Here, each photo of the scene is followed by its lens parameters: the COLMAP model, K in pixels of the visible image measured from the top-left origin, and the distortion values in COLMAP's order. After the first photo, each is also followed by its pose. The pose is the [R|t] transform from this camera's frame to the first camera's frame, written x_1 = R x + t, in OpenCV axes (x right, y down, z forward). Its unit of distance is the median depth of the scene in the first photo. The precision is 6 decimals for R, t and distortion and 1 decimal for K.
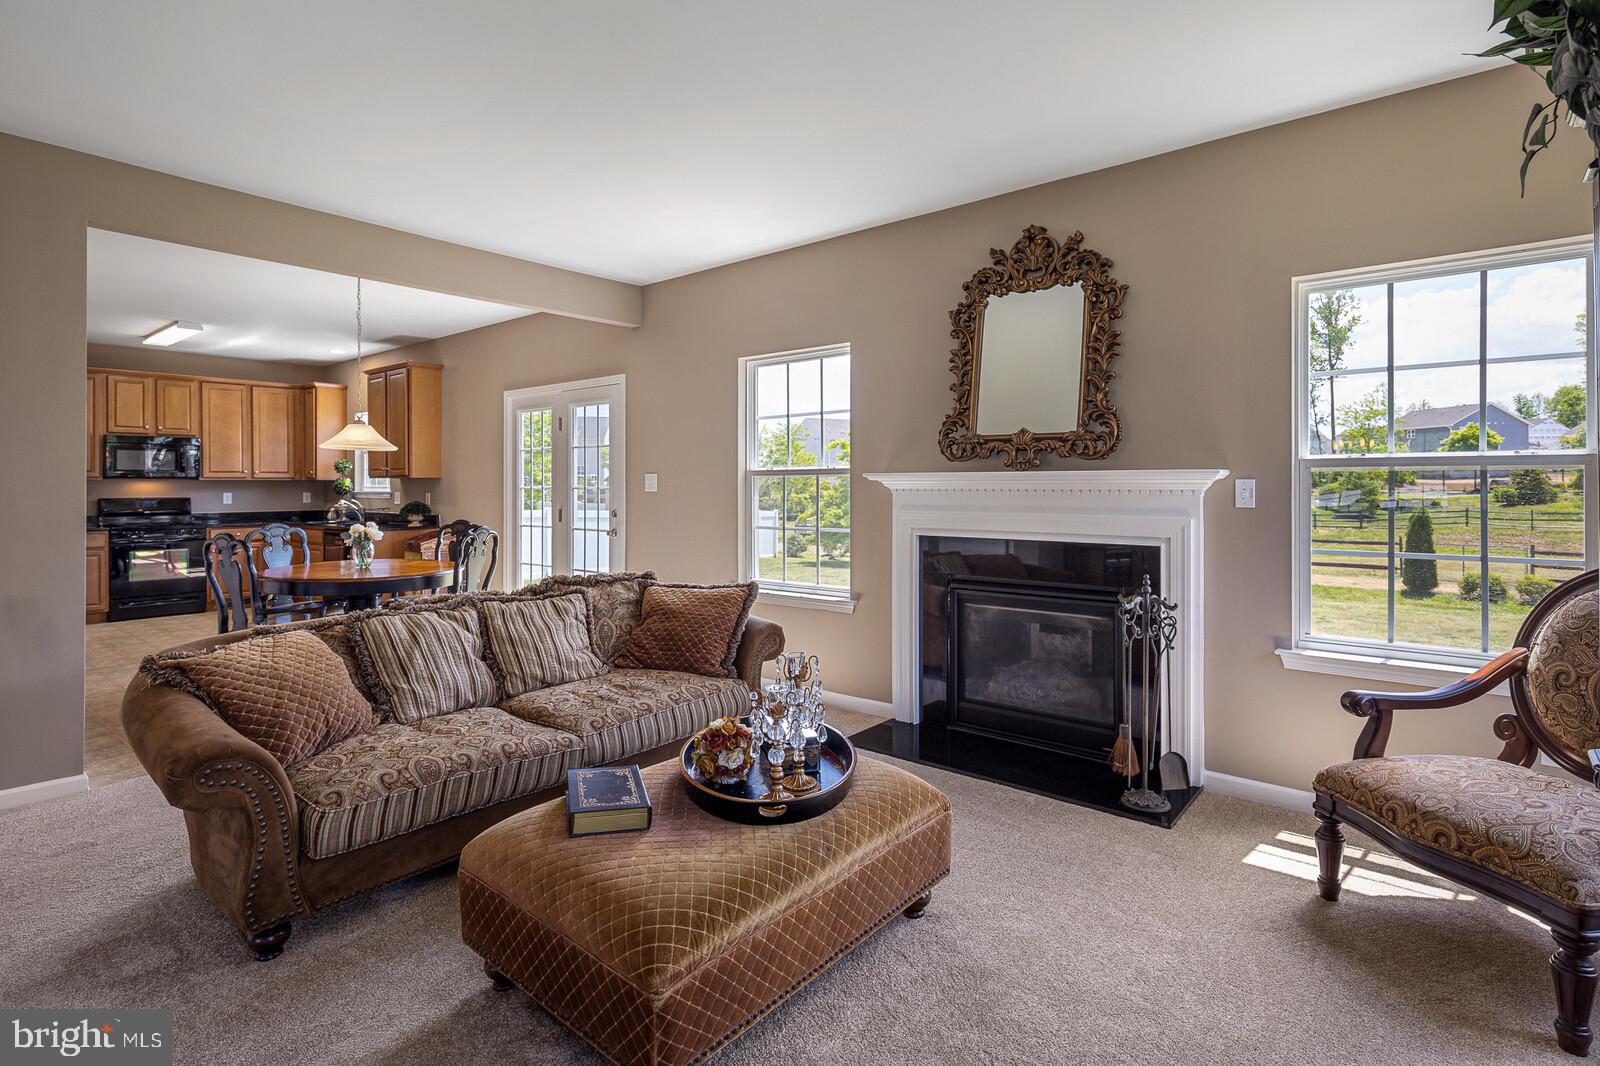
lens RADIAL K [[790.4, 0, 806.6], [0, 790.4, 482.9], [0, 0, 1]] dist [0.007230, -0.004785]
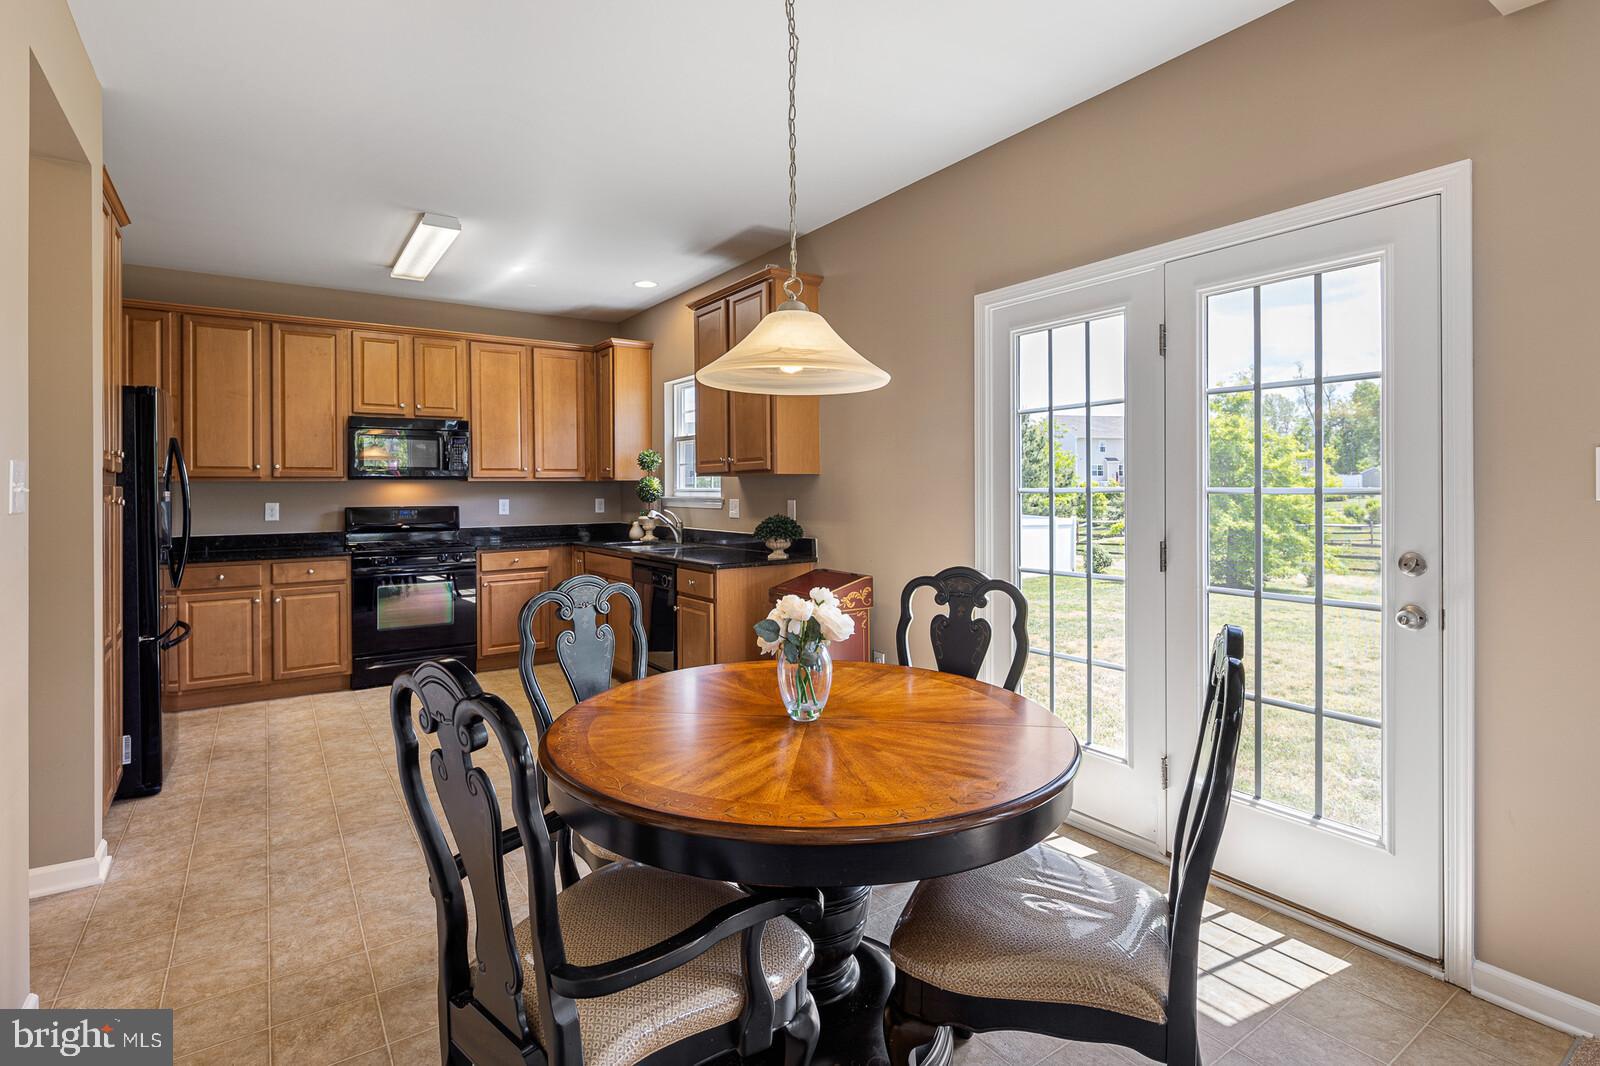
lens RADIAL K [[790.4, 0, 812.3], [0, 790.4, 485.2], [0, 0, 1]] dist [0.007230, -0.004785]
pose [[0.963352, -0.004777, -0.268197, -0.283583], [0.004751, 0.999988, -0.000746, 0.001830], [0.268198, -0.000555, 0.963364, 0.404560]]
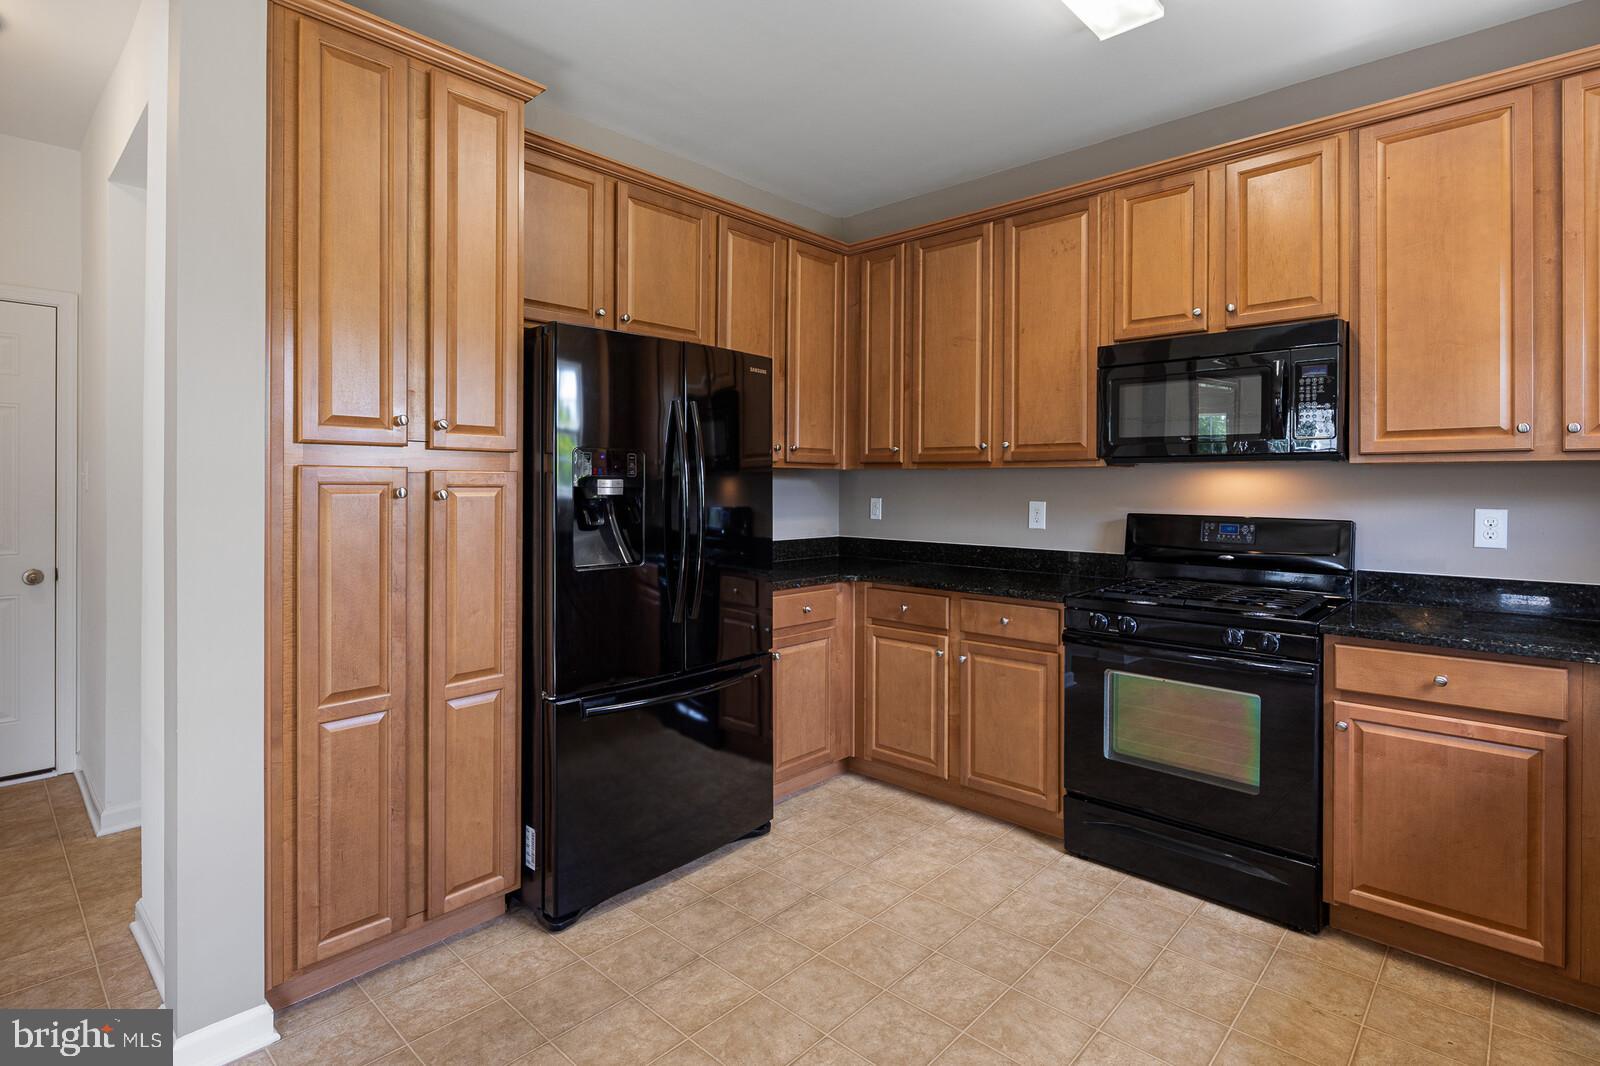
lens RADIAL K [[790.4, 0, 779.5], [0, 790.4, 486.0], [0, 0, 1]] dist [0.007230, -0.004785]
pose [[-0.074661, 0.005705, -0.997193, -0.451684], [0.000272, 0.999984, 0.005700, 0.003037], [0.997209, 0.000154, -0.074662, 0.803428]]
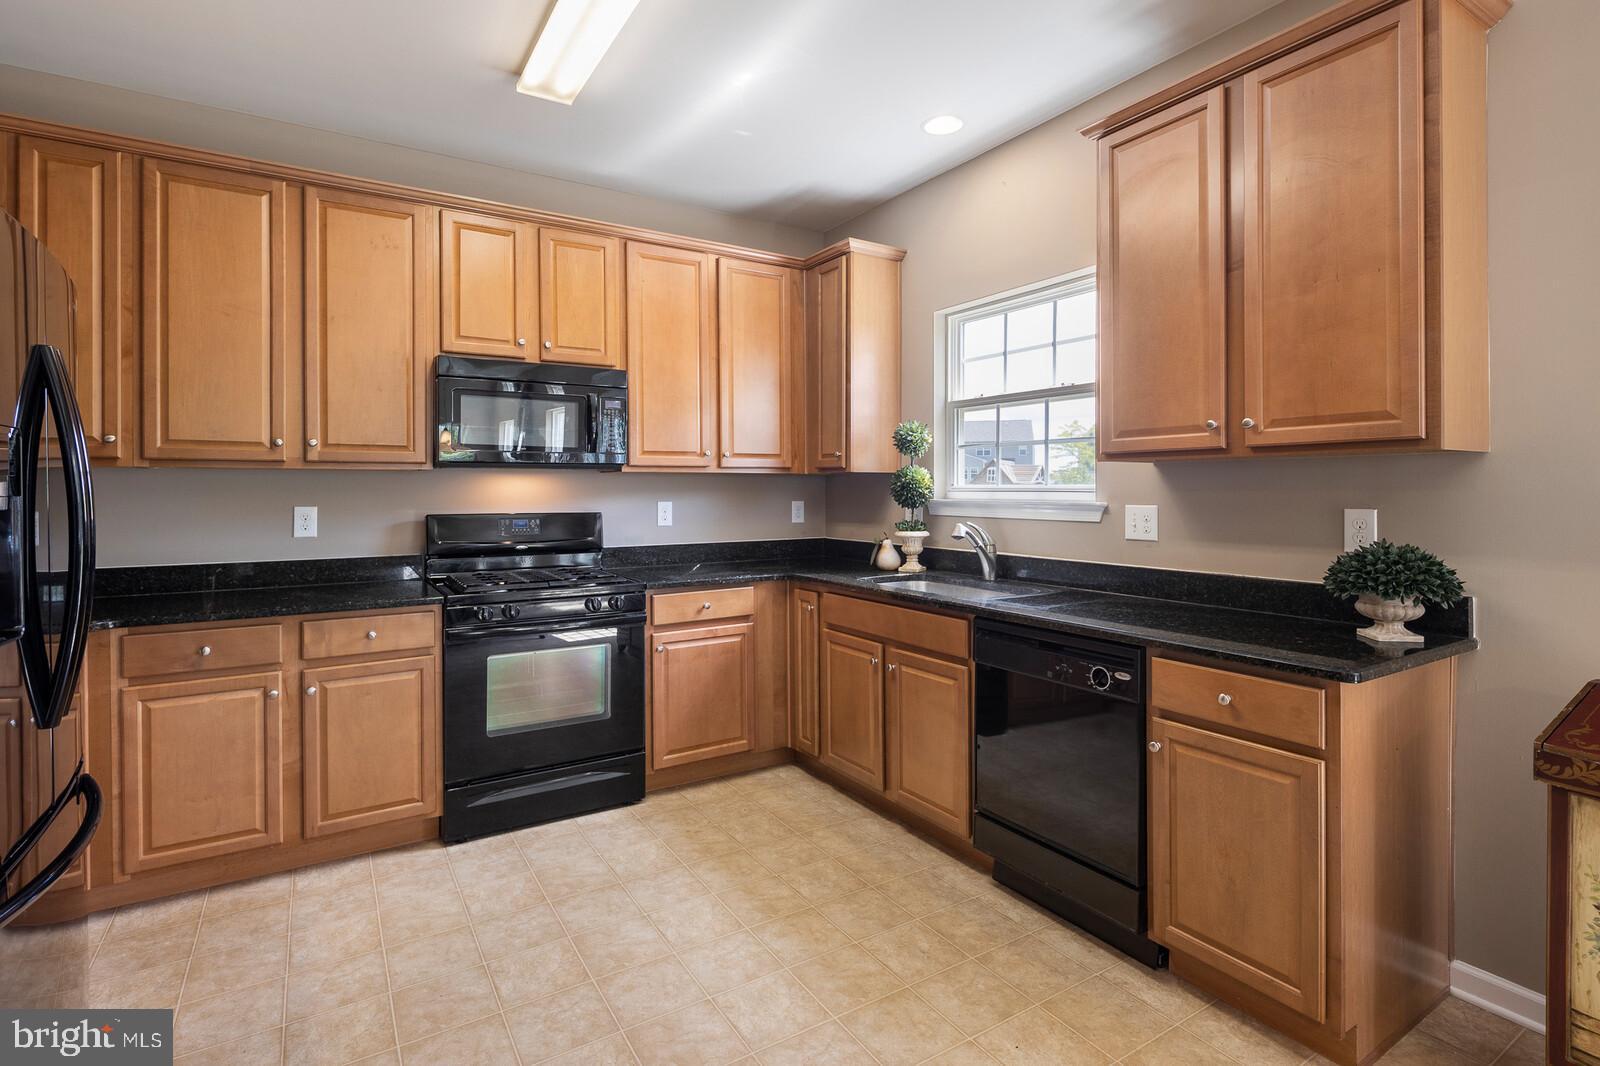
lens RADIAL K [[790.4, 0, 808.7], [0, 790.4, 487.2], [0, 0, 1]] dist [0.007230, -0.004785]
pose [[0.950711, 0.000708, -0.310079, -0.536280], [-0.000050, 0.999998, 0.002129, 0.003643], [0.310080, -0.002008, 0.950708, 0.624492]]
